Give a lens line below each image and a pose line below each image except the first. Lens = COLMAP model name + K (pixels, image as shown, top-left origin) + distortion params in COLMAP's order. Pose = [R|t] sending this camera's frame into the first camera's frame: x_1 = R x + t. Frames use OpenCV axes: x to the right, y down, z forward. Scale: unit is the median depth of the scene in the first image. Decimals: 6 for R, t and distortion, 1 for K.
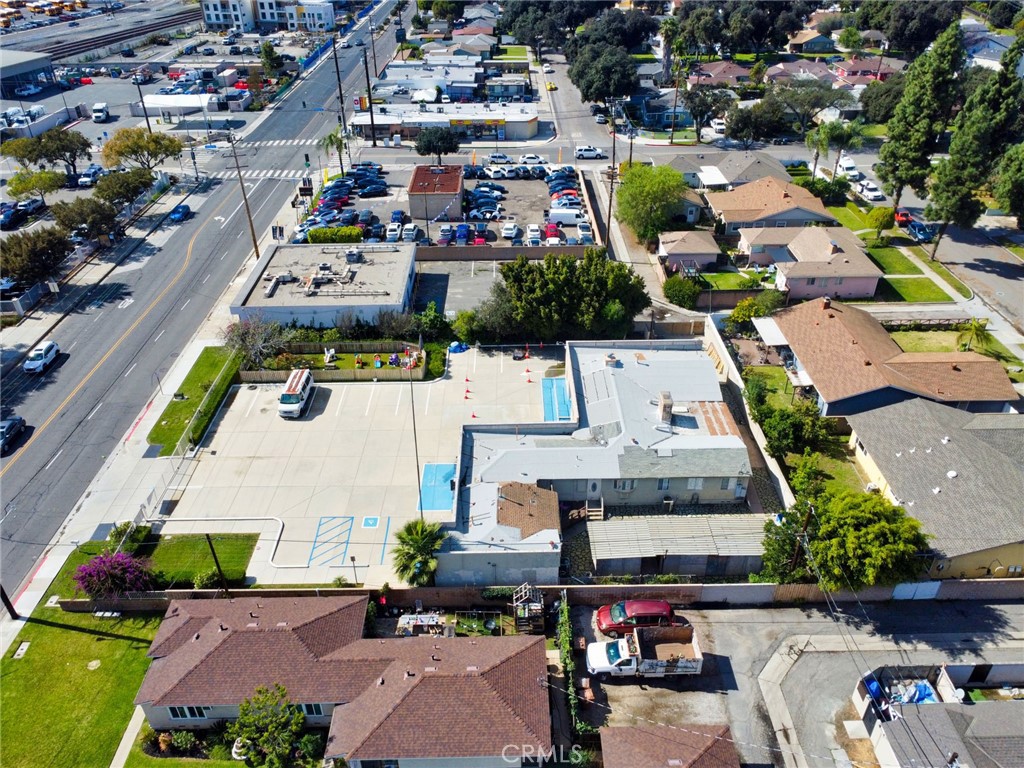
lens RADIAL K [[763.2, 0, 515.0], [0, 763.2, 394.8], [0, 0, 1]] dist [0.004807, -0.003269]
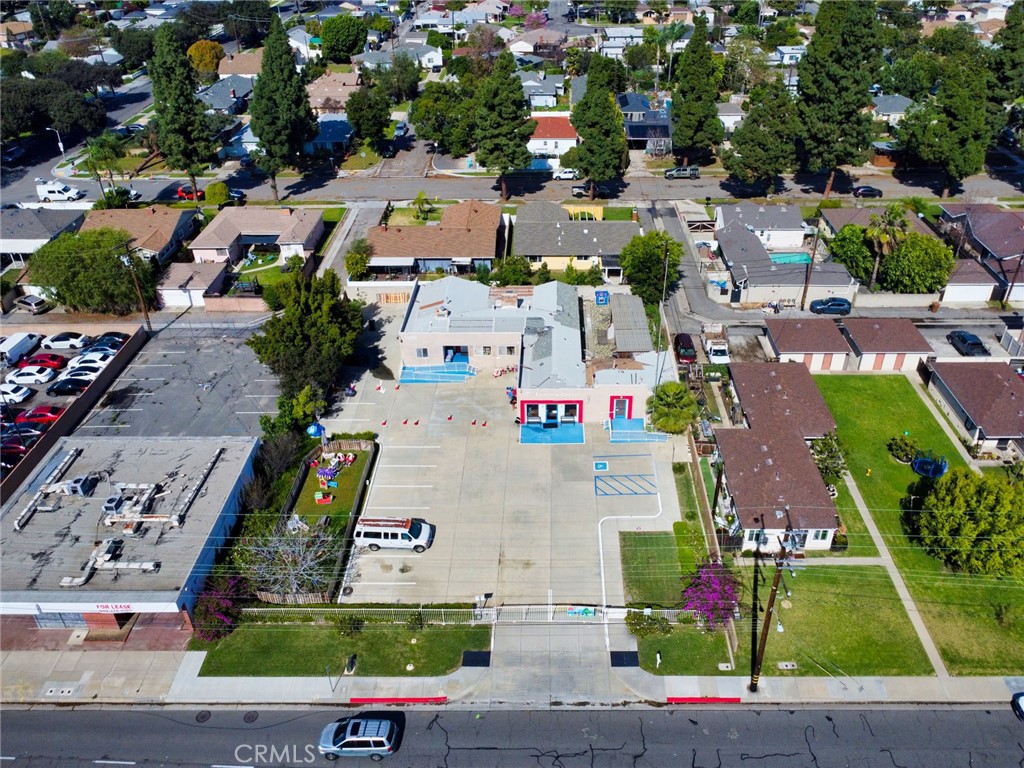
lens RADIAL K [[806.1, 0, 544.6], [0, 806.1, 366.8], [0, 0, 1]] dist [-0.000745, 0.000497]
pose [[0.020399, -0.526521, 0.849917, -0.760159], [0.556706, 0.712097, 0.427780, -0.336809], [-0.830459, 0.464428, 0.307643, 0.415501]]
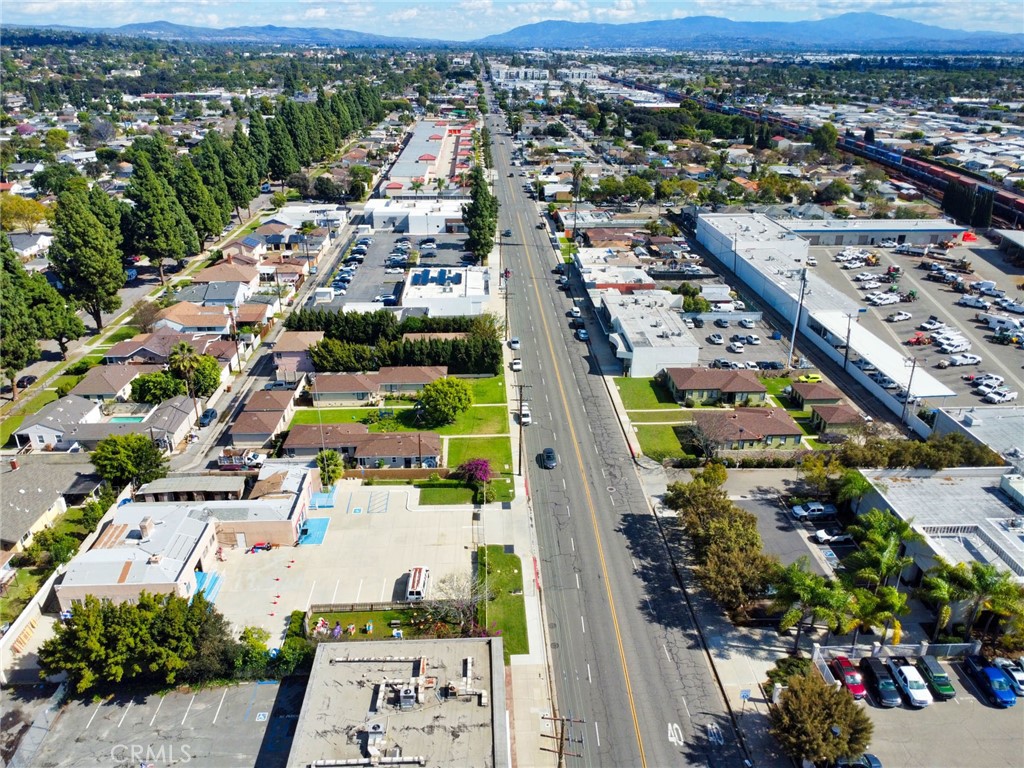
lens RADIAL K [[763.2, 0, 515.0], [0, 763.2, 394.8], [0, 0, 1]] dist [0.004807, -0.003269]
pose [[-0.999494, 0.017362, -0.026660, -0.339463], [-0.013447, 0.528917, 0.848567, -0.984702], [0.028833, 0.848496, -0.528416, 1.139965]]
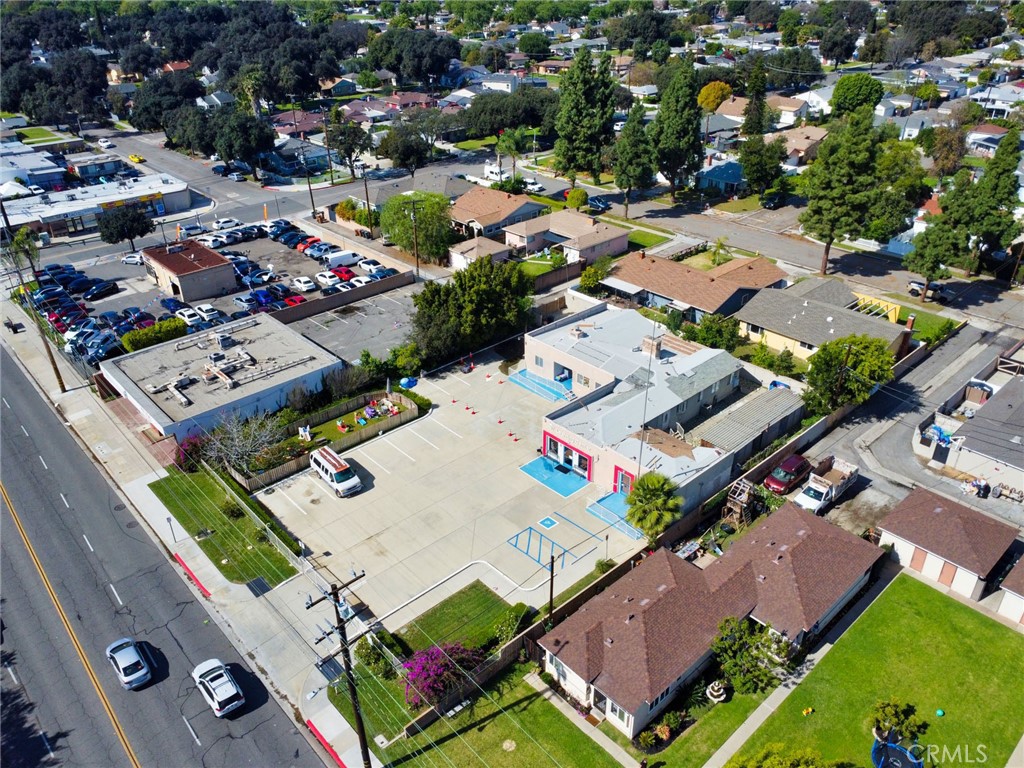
lens RADIAL K [[763.2, 0, 515.0], [0, 763.2, 394.8], [0, 0, 1]] dist [0.004807, -0.003269]
pose [[0.746627, -0.337600, 0.573215, -0.506269], [0.373958, 0.925626, 0.058067, -0.048528], [-0.550186, 0.171004, 0.817345, 0.092557]]
